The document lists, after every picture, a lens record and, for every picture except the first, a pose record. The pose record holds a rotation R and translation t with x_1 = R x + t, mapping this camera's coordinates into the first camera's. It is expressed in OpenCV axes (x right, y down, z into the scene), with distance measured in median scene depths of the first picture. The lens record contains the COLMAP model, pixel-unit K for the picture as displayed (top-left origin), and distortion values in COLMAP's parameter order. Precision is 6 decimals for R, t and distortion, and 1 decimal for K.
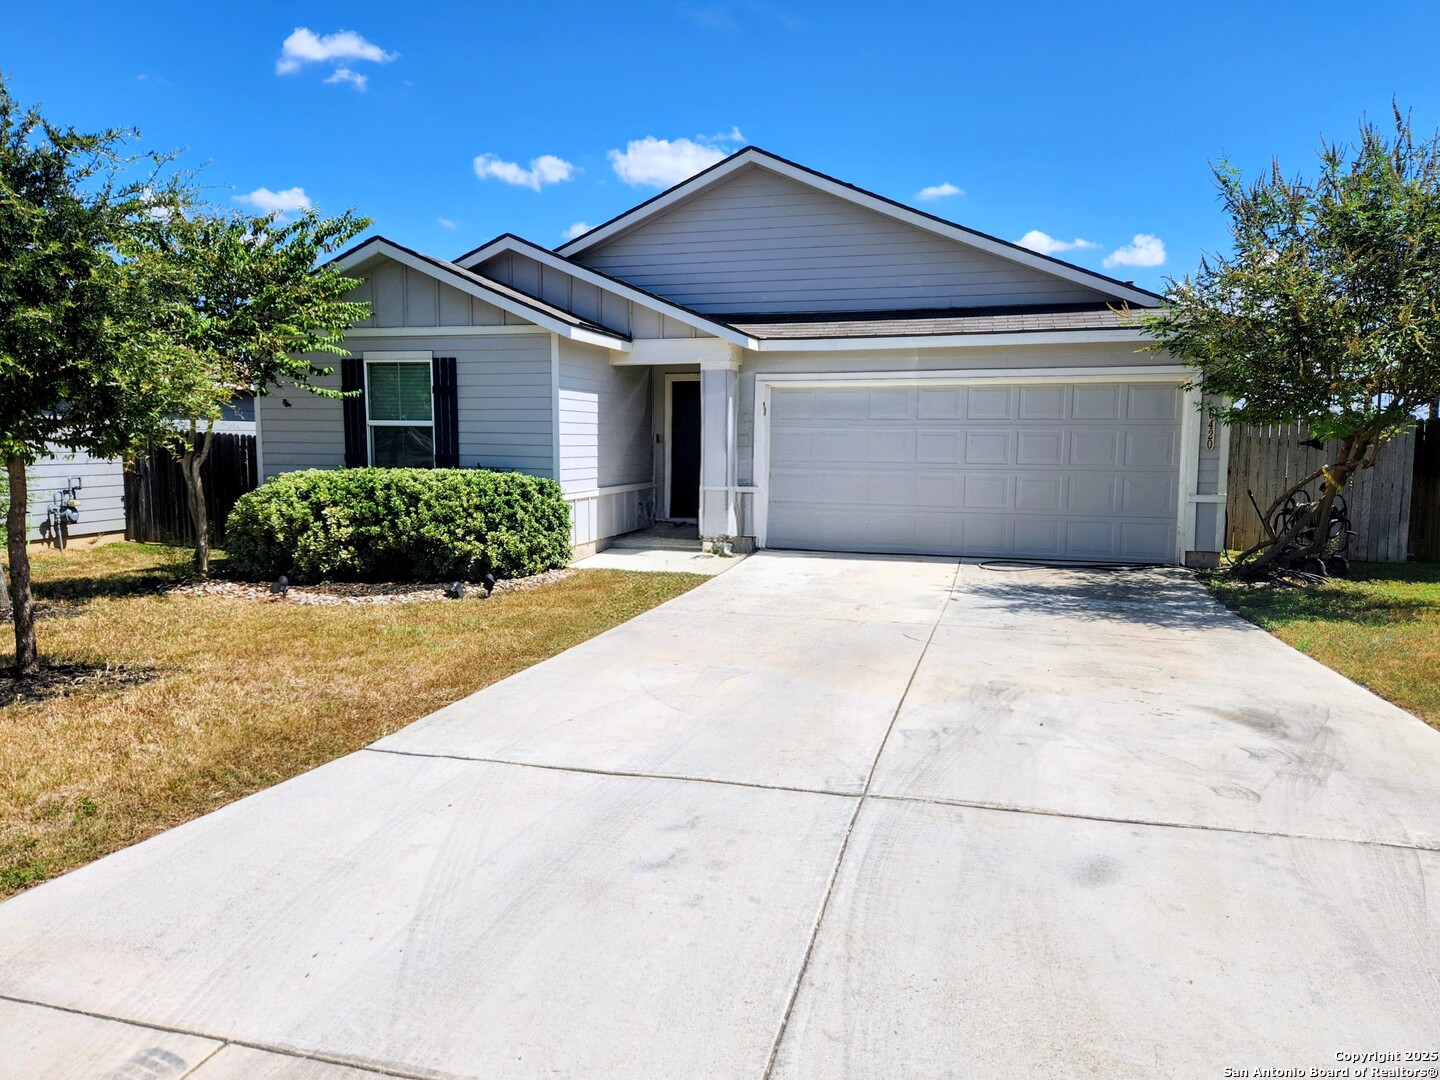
lens RADIAL K [[979.3, 0, 683.3], [0, 979.3, 521.3], [0, 0, 1]] dist [0.100145, -0.130583]
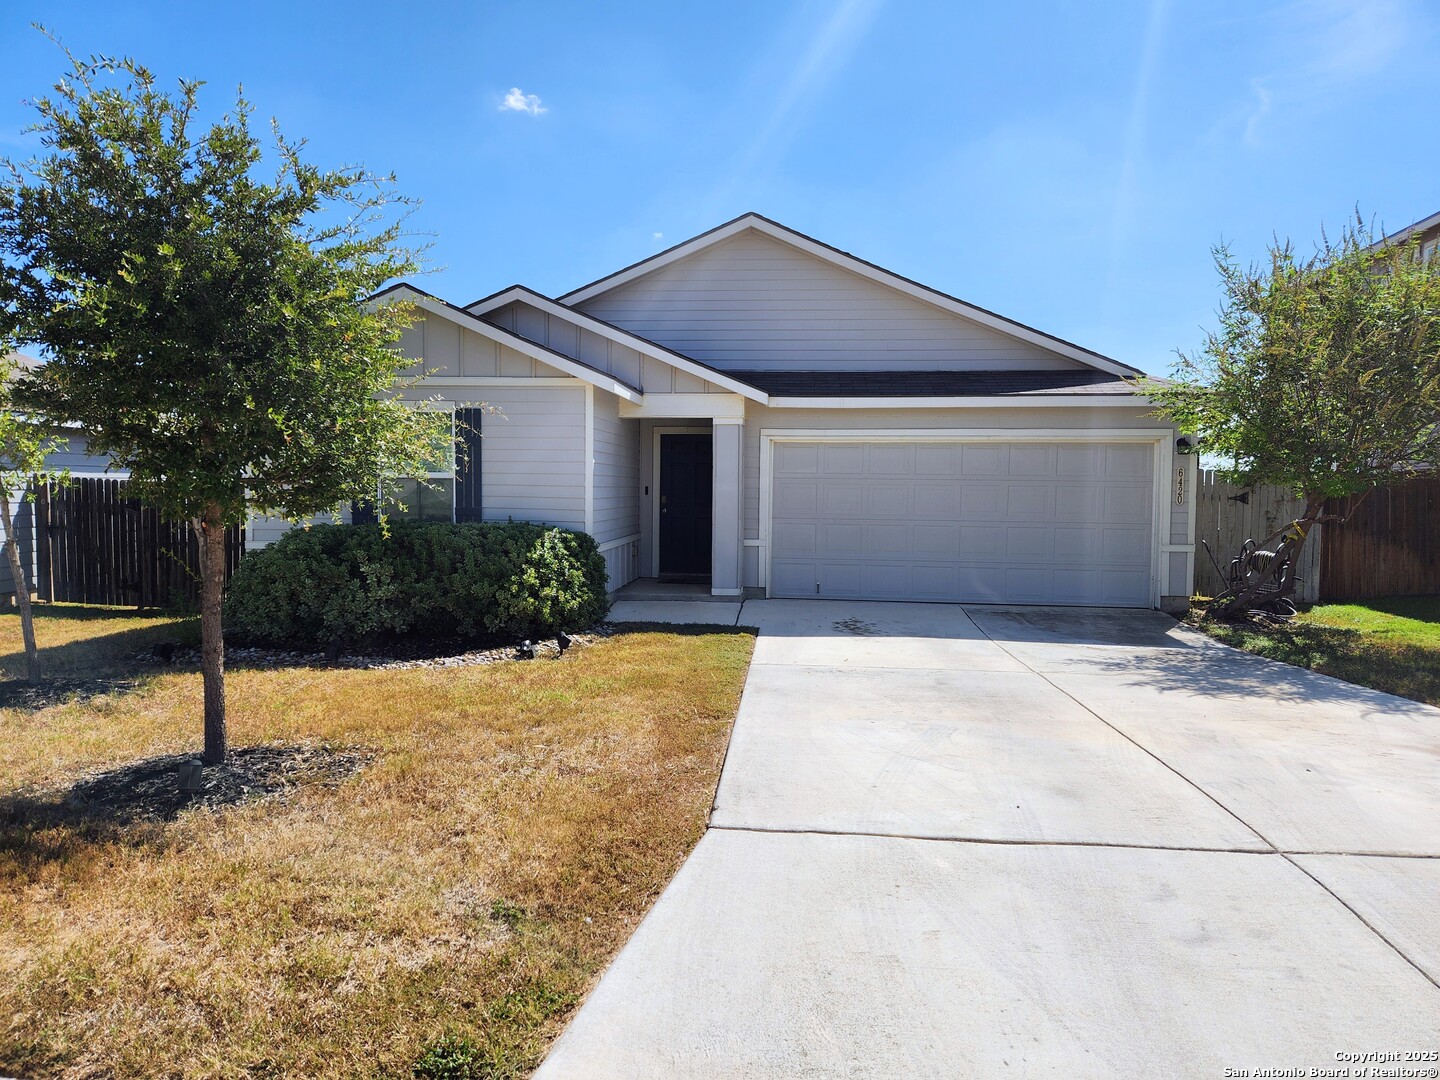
lens RADIAL K [[959.3, 0, 709.4], [0, 959.3, 536.2], [0, 0, 1]] dist [0.081721, -0.067645]
pose [[0.983262, -0.004633, 0.182139, -0.205613], [0.010161, 0.999515, -0.029432, -0.010484], [-0.181914, 0.030790, 0.982832, 0.029583]]
